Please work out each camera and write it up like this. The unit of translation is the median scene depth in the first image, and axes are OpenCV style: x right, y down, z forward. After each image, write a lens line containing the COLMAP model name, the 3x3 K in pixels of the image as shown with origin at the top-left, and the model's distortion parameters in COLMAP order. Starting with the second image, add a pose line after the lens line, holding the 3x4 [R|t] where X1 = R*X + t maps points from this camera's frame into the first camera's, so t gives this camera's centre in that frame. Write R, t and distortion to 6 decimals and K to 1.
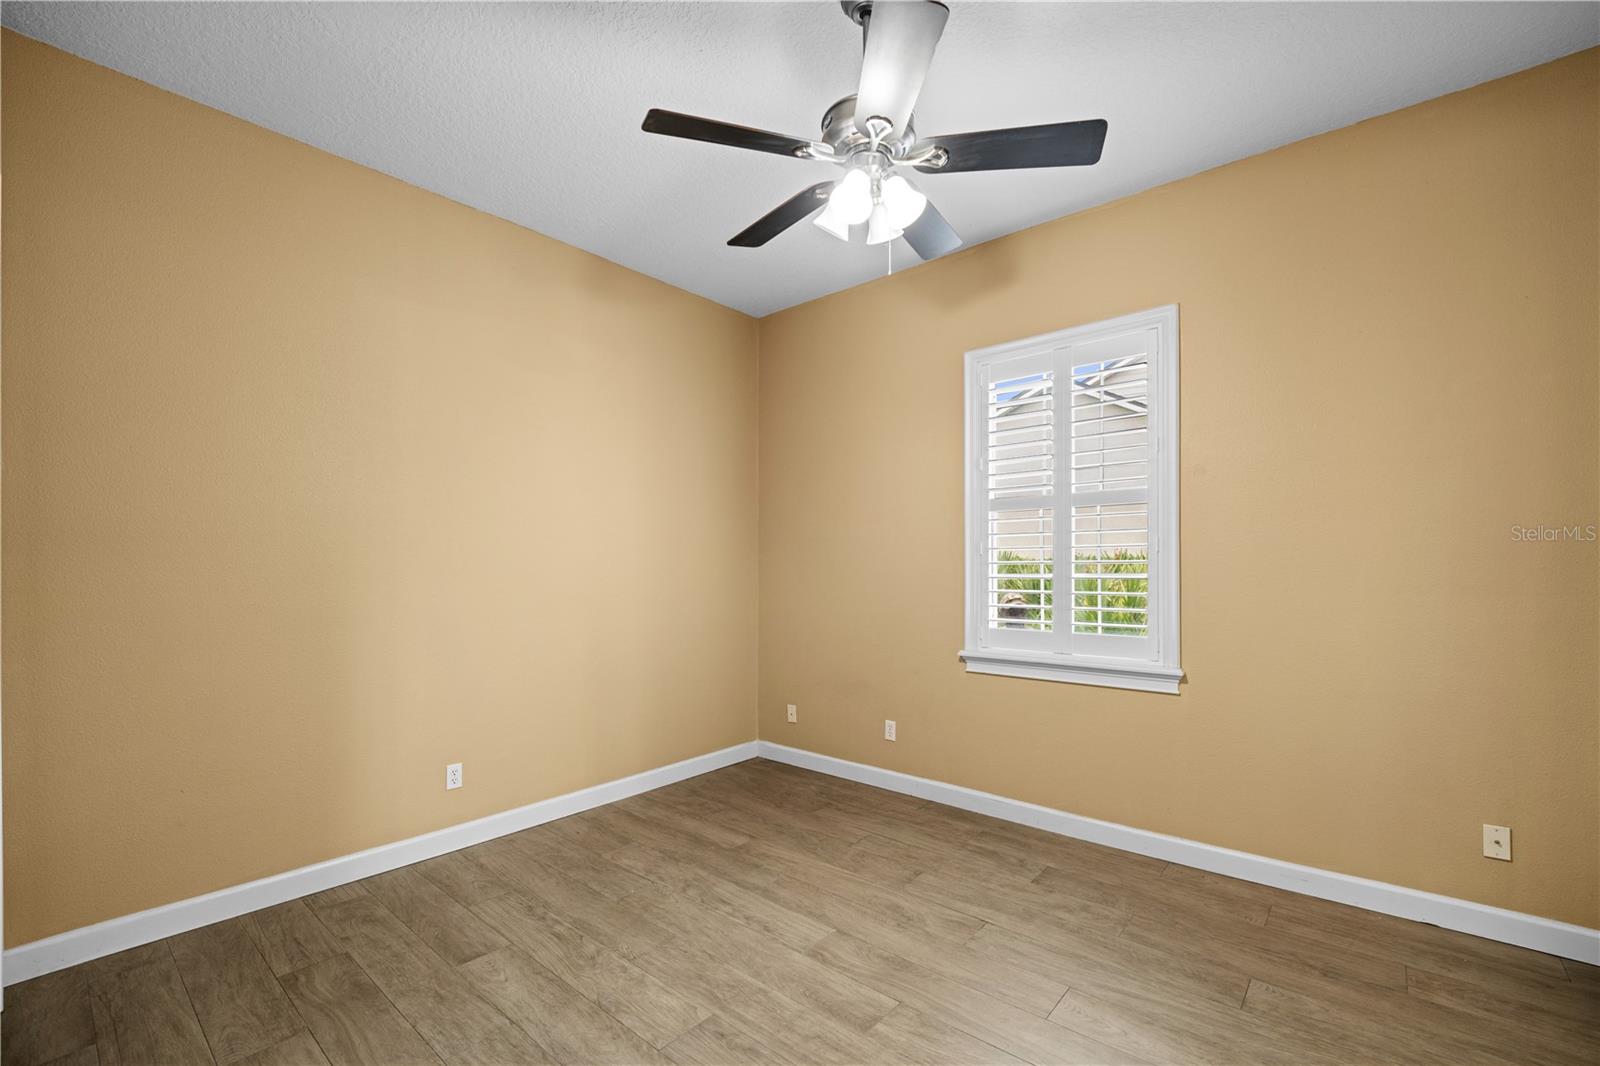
lens RADIAL K [[679.8, 0, 800.6], [0, 679.8, 539.9], [0, 0, 1]] dist [-0.004568, -0.000343]
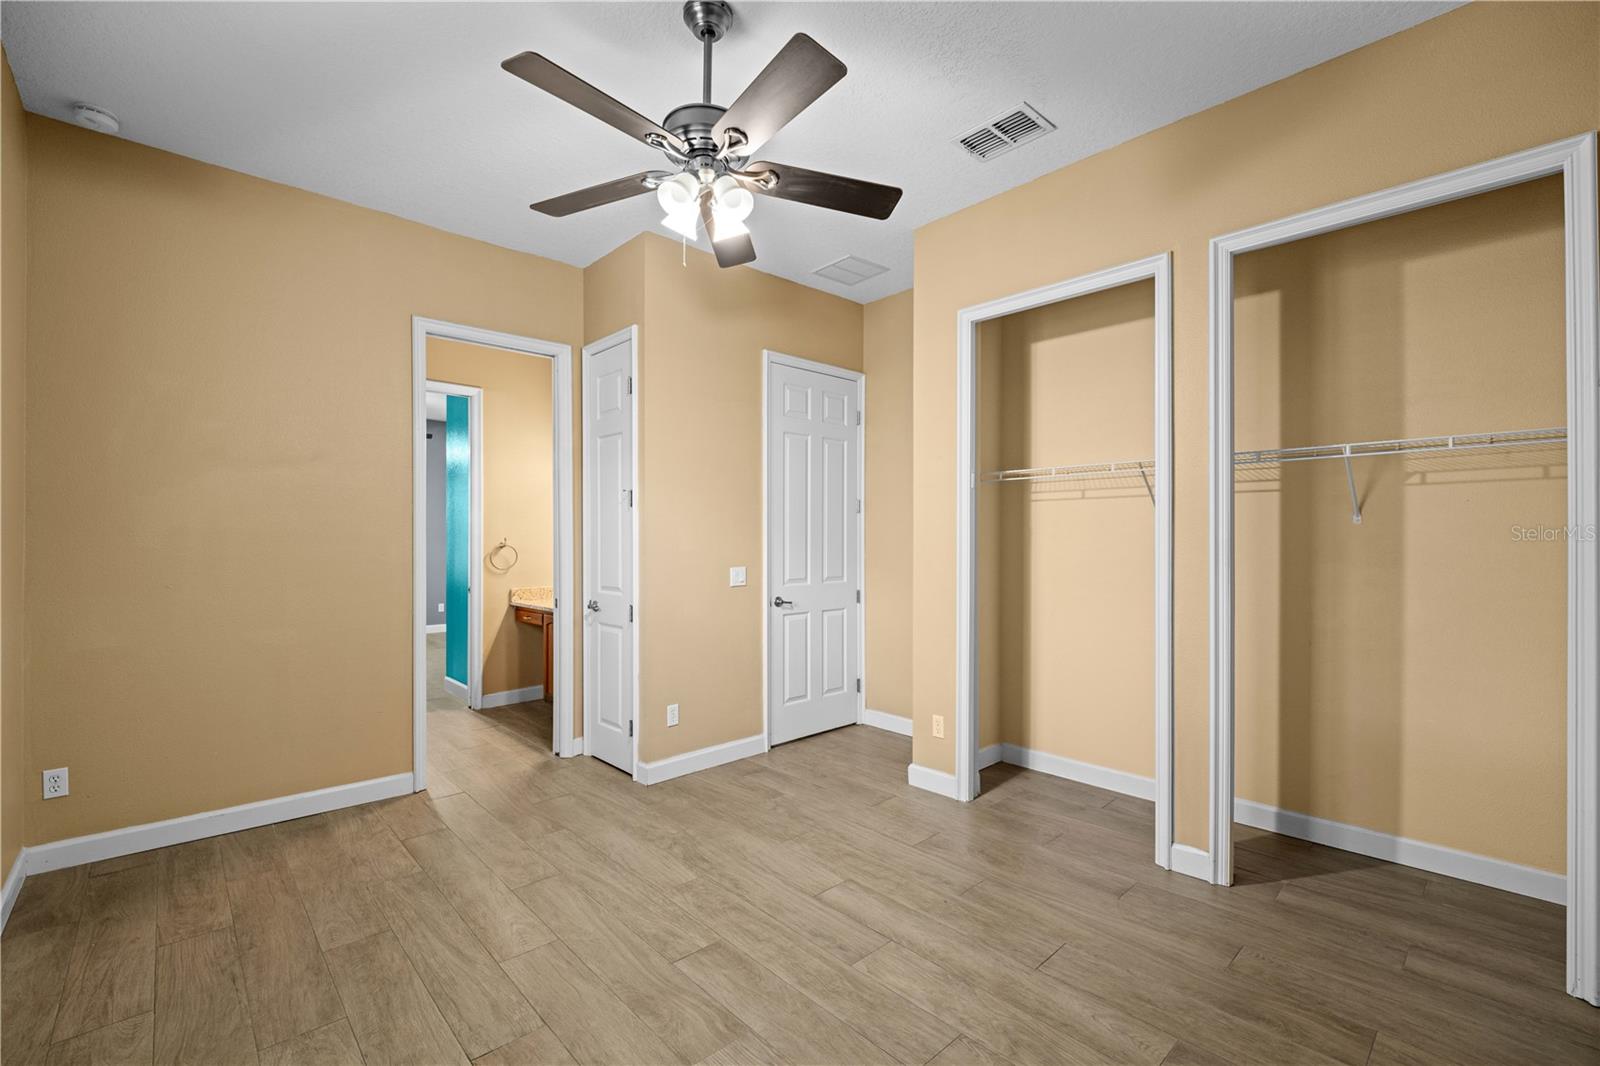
lens RADIAL K [[679.8, 0, 798.9], [0, 679.8, 533.4], [0, 0, 1]] dist [-0.004568, -0.000343]
pose [[-0.993642, 0.003444, 0.112531, -0.158840], [-0.001335, 0.999101, -0.042364, 0.065051], [-0.112576, -0.042245, -0.992745, 1.957702]]
